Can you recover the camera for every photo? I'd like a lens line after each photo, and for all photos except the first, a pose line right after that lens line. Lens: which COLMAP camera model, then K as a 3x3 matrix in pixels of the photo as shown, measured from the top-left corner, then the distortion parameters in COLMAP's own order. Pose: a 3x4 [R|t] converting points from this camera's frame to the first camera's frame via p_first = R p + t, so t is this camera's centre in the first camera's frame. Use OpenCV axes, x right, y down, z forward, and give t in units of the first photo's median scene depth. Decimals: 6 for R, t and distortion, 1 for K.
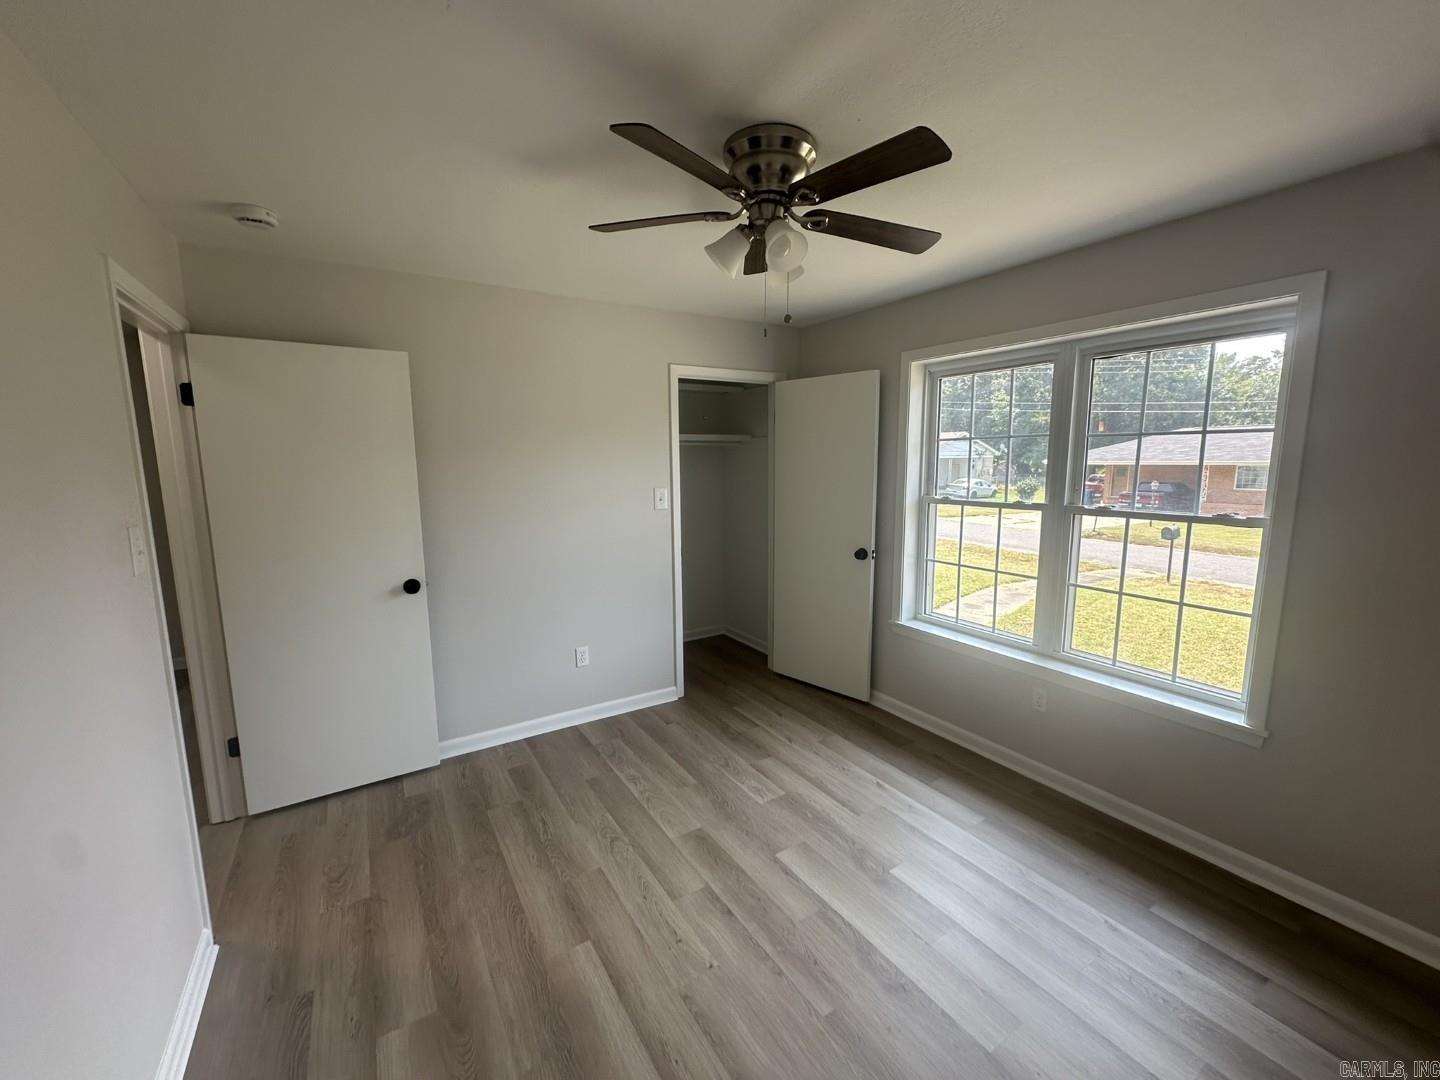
lens RADIAL K [[578.7, 0, 714.5], [0, 578.7, 528.3], [0, 0, 1]] dist [0.002245, 0.000358]
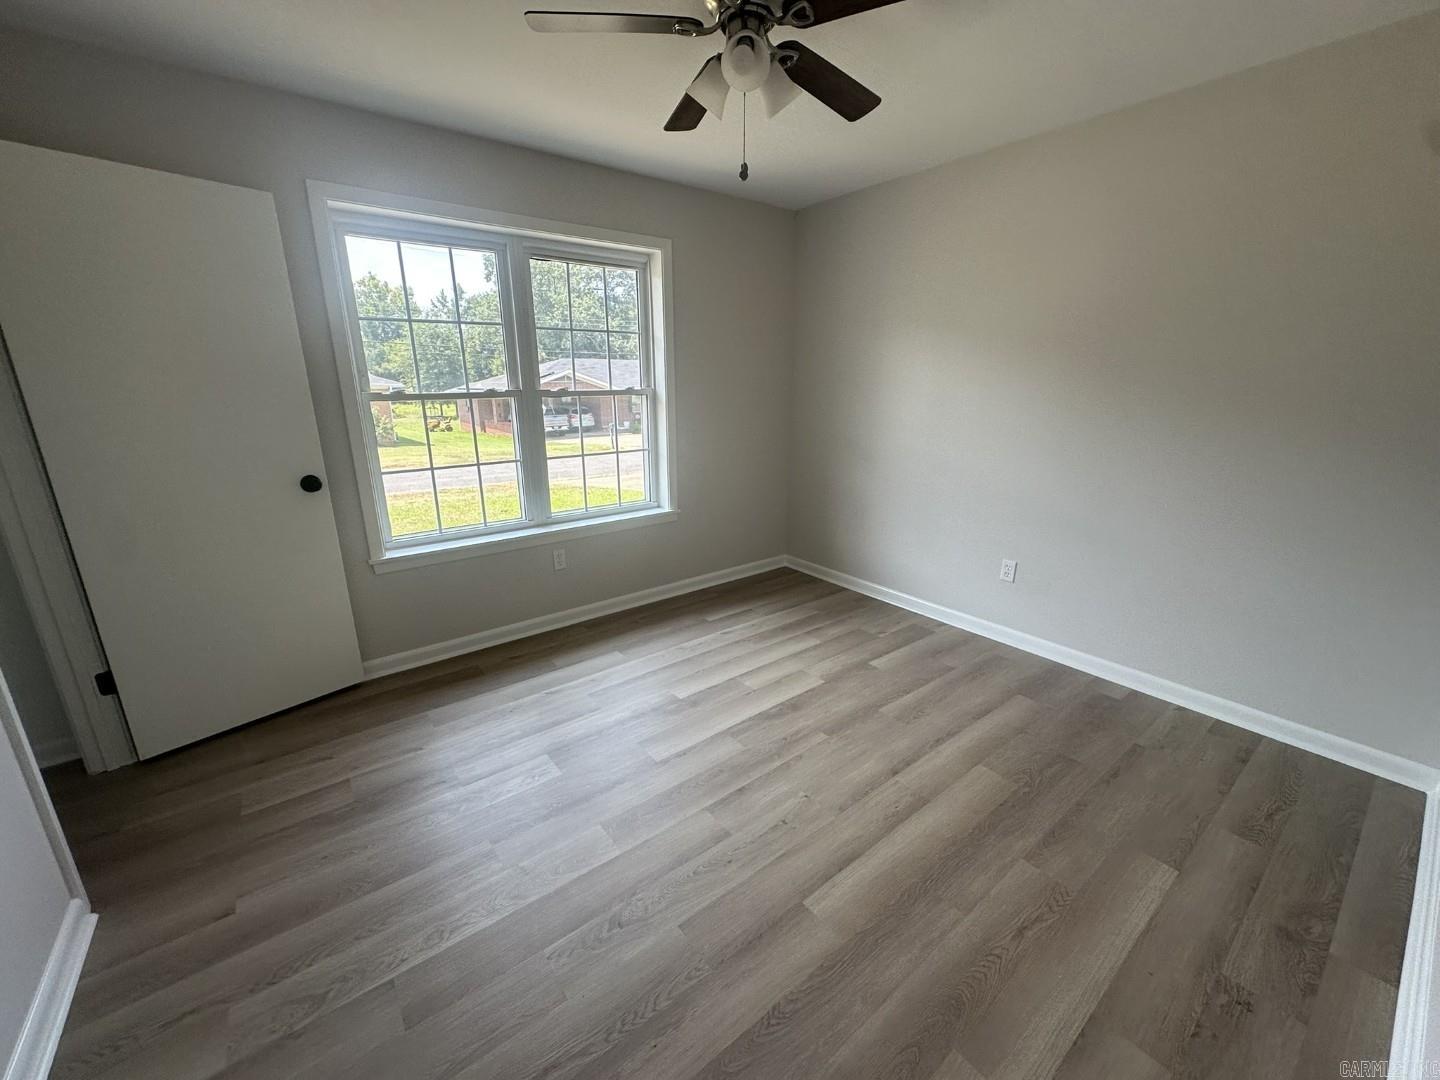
lens RADIAL K [[578.7, 0, 721.6], [0, 578.7, 538.5], [0, 0, 1]] dist [0.002245, 0.000358]
pose [[-0.106491, -0.257212, 0.960469, -0.800276], [0.127548, 0.954448, 0.269741, -0.029414], [-0.986099, 0.151231, -0.068834, 1.003467]]
